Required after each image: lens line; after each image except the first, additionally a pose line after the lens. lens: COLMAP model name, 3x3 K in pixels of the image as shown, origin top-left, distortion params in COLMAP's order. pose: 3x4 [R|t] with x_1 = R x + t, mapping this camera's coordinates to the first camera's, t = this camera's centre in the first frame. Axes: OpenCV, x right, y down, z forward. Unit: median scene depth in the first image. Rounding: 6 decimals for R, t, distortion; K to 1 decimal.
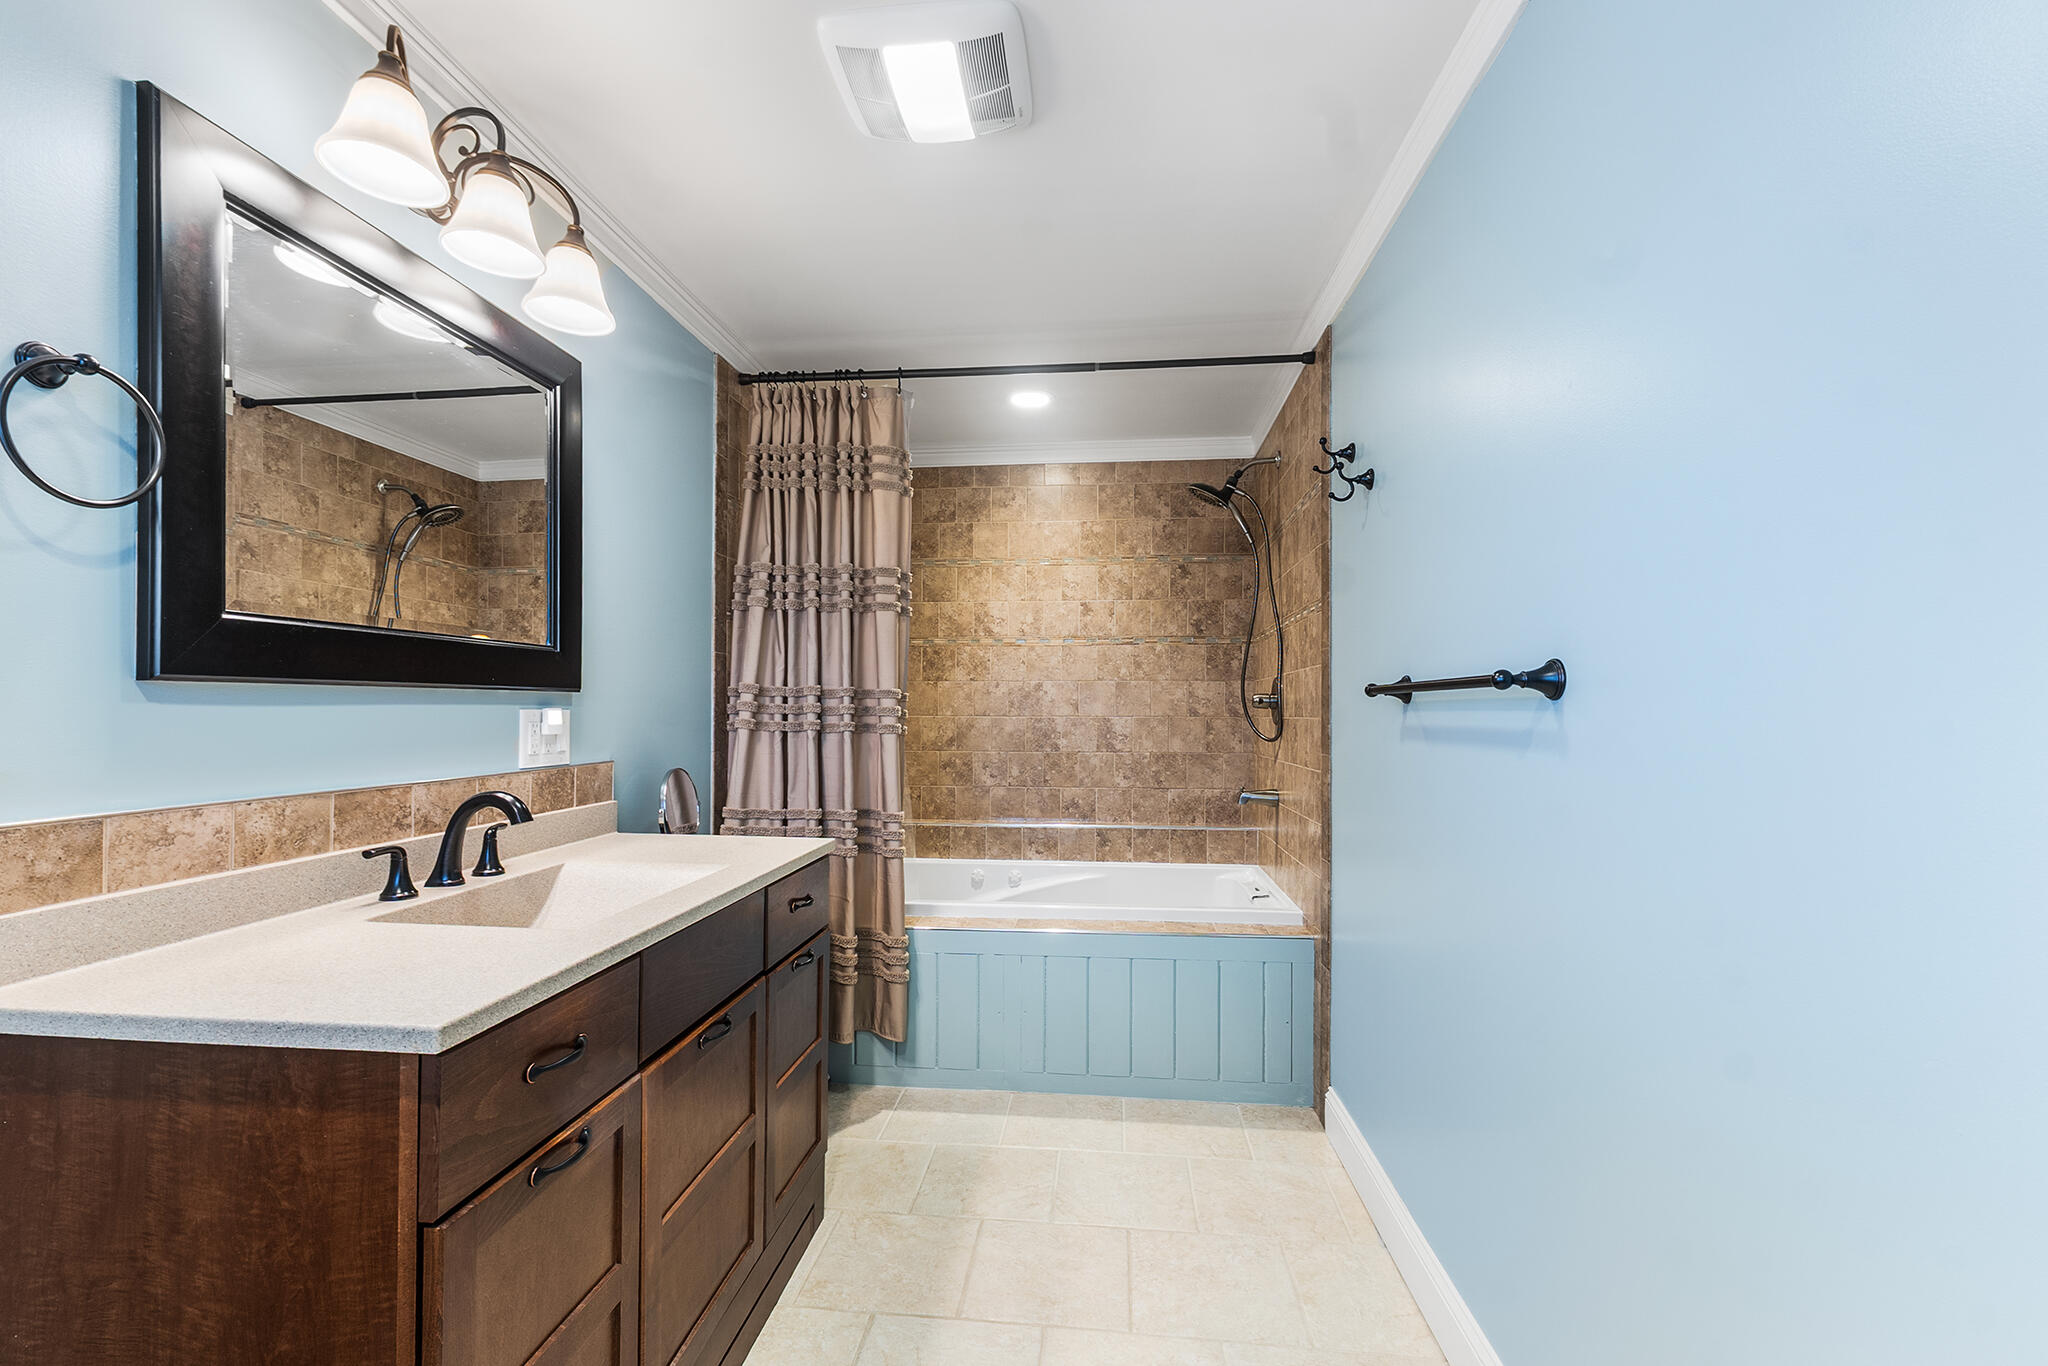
lens RADIAL K [[915.0, 0, 1013.3], [0, 915.0, 703.6], [0, 0, 1]] dist [0.002288, 0.000659]
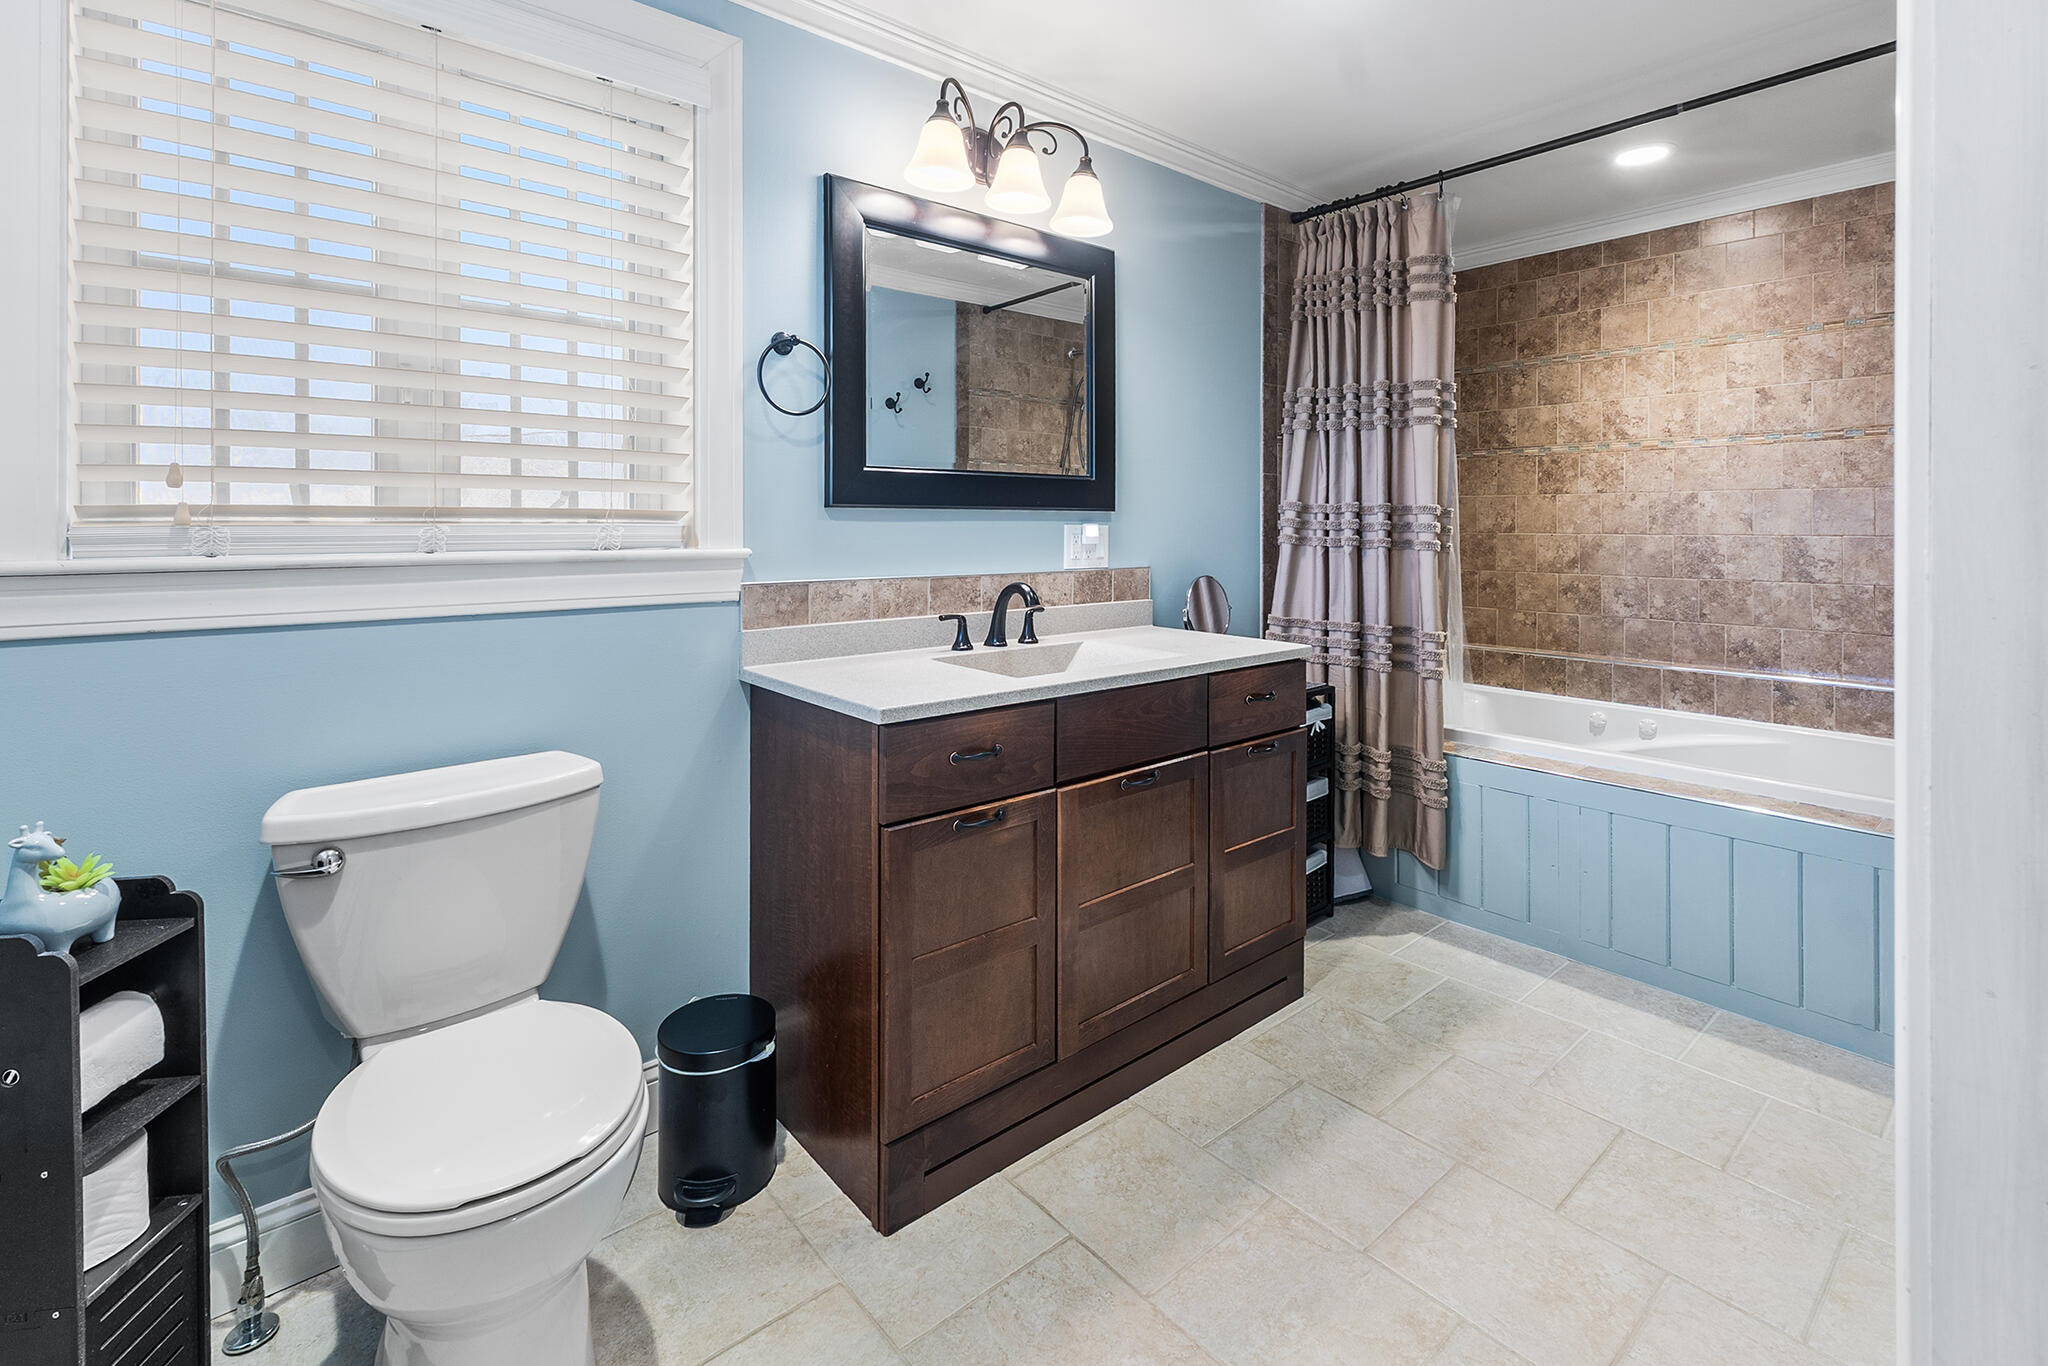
lens RADIAL K [[915.0, 0, 983.2], [0, 915.0, 519.9], [0, 0, 1]] dist [0.002288, 0.000659]
pose [[0.715133, -0.003404, -0.698980, 0.205683], [0.002591, 0.999994, -0.002219, 0.001302], [0.698983, -0.000224, 0.715138, -0.025574]]
